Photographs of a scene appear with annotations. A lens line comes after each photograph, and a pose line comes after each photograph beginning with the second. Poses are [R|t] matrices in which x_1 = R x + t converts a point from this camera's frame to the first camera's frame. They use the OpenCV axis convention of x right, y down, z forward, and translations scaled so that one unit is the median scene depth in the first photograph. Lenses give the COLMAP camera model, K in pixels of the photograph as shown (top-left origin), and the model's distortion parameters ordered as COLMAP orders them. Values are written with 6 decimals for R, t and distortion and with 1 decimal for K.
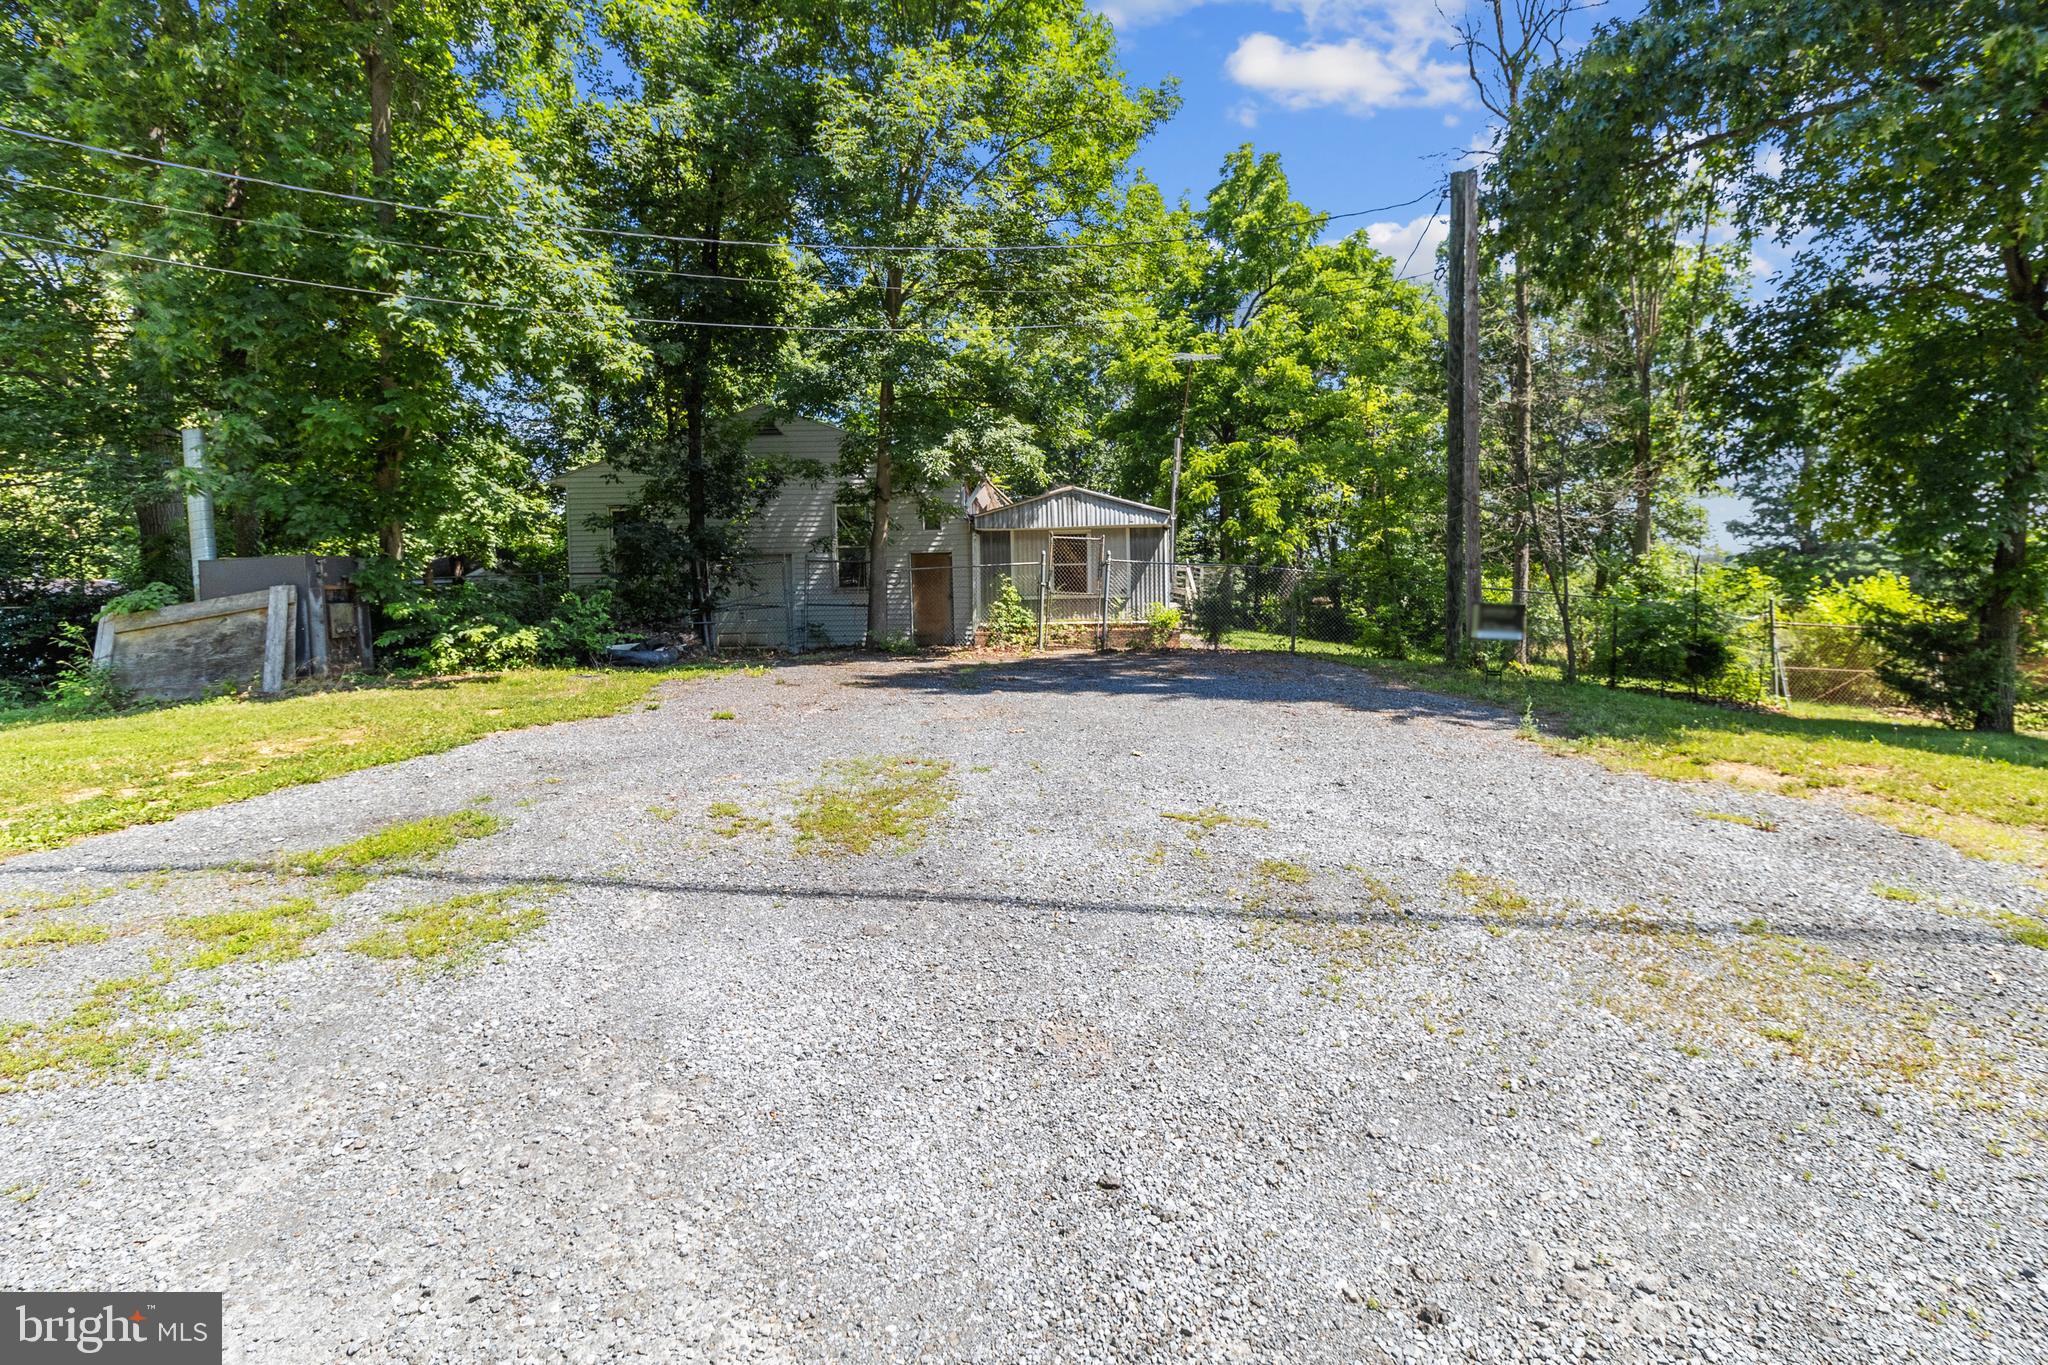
lens RADIAL K [[987.3, 0, 1030.9], [0, 987.3, 616.1], [0, 0, 1]] dist [-0.004813, -0.000207]
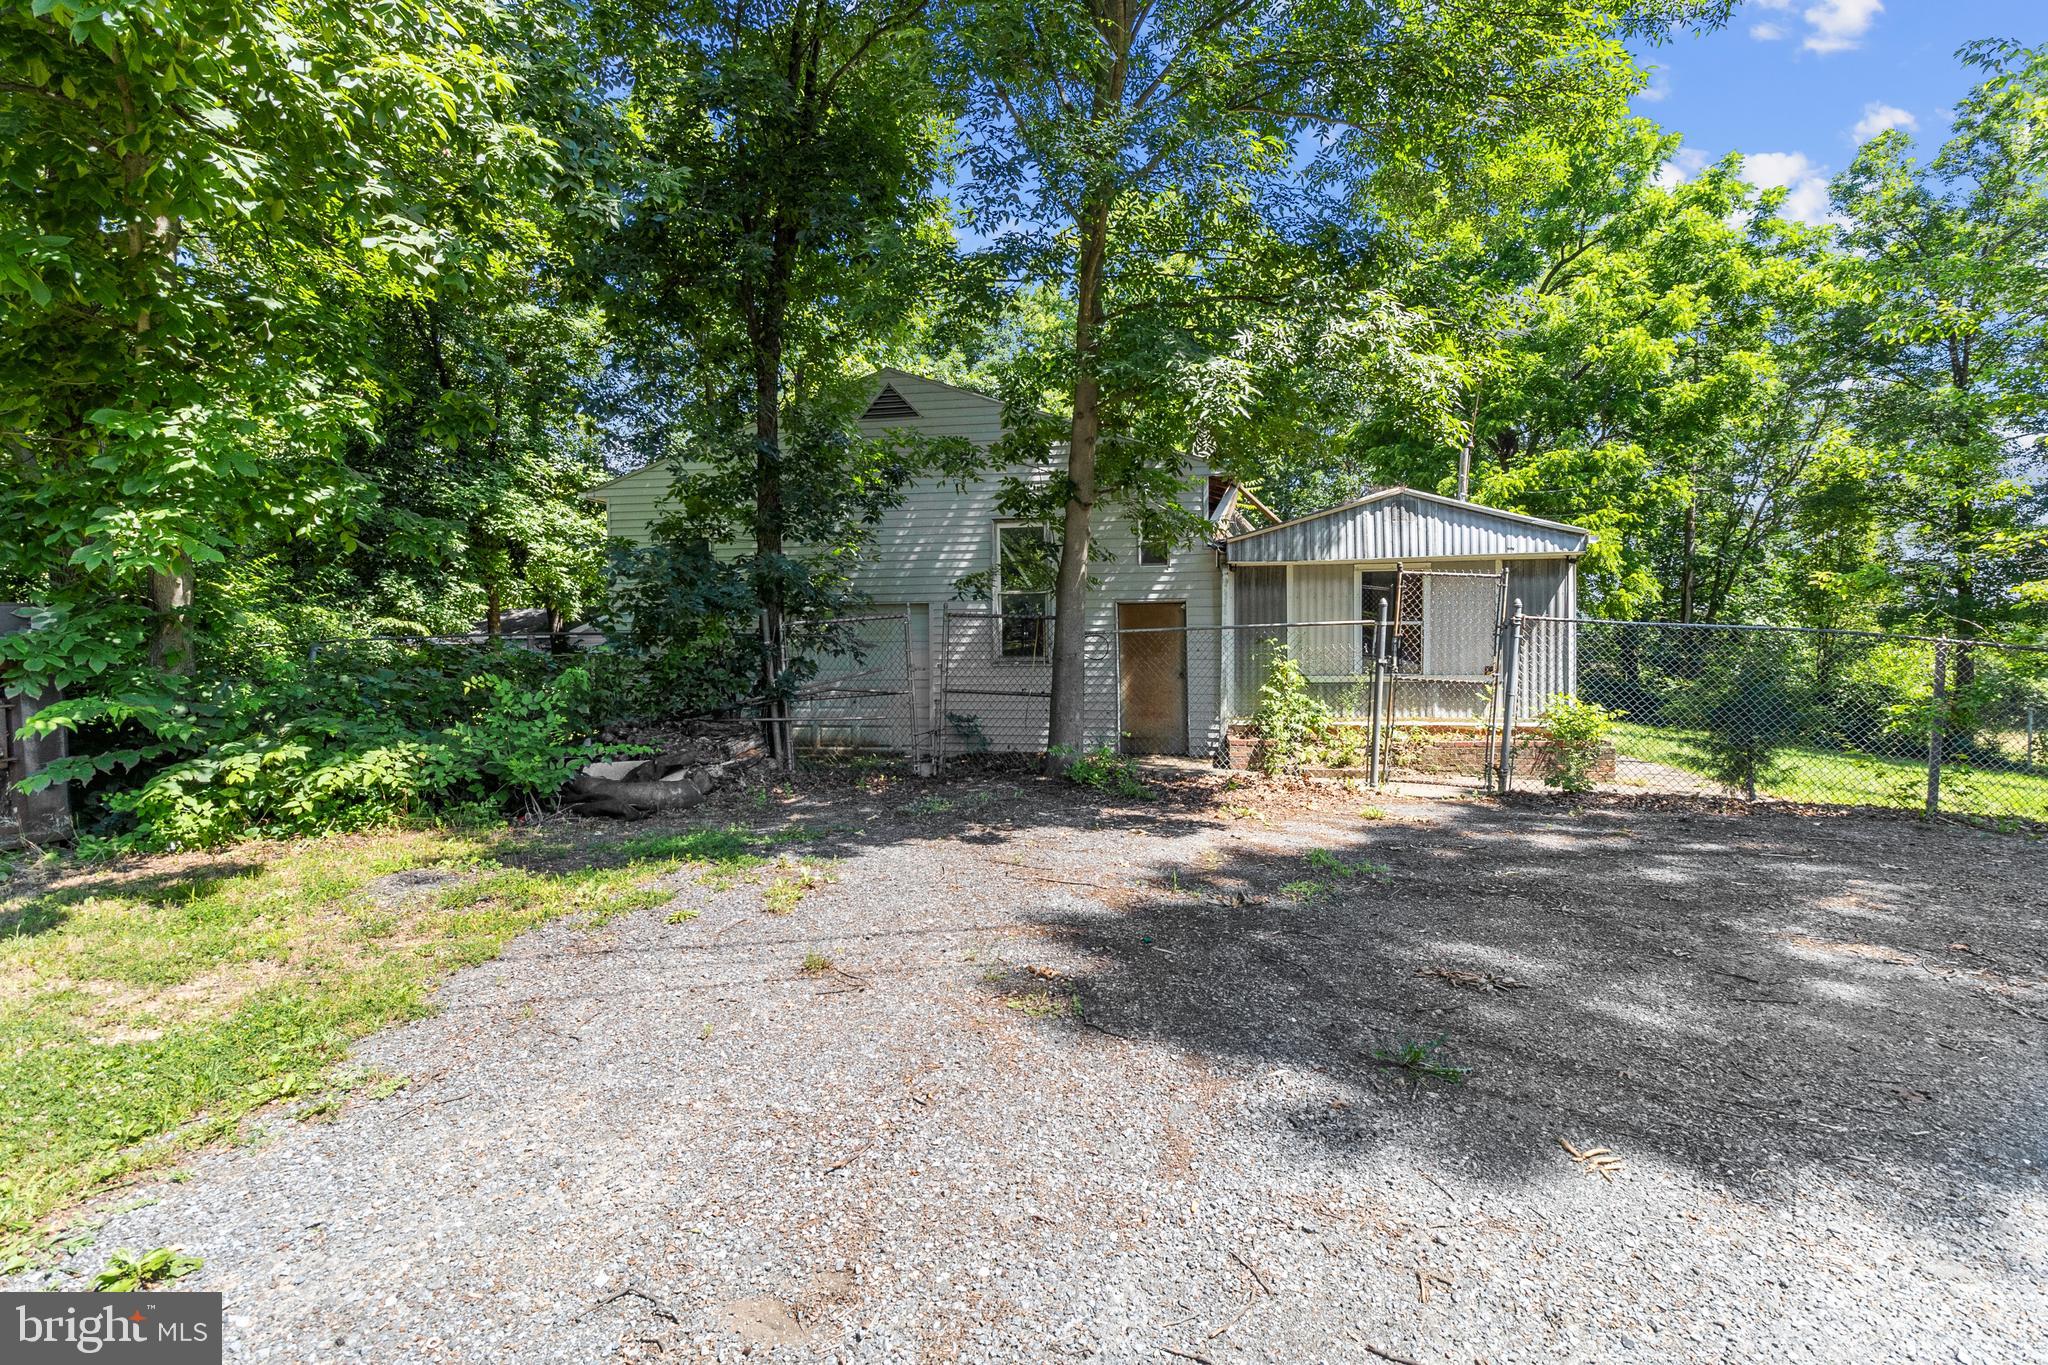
lens RADIAL K [[987.3, 0, 1025.6], [0, 987.3, 677.1], [0, 0, 1]] dist [-0.004813, -0.000207]
pose [[0.984334, 0.015189, -0.175660, -0.073499], [-0.013942, 0.999868, 0.008331, -0.023273], [0.175763, -0.005751, 0.984416, 0.406847]]
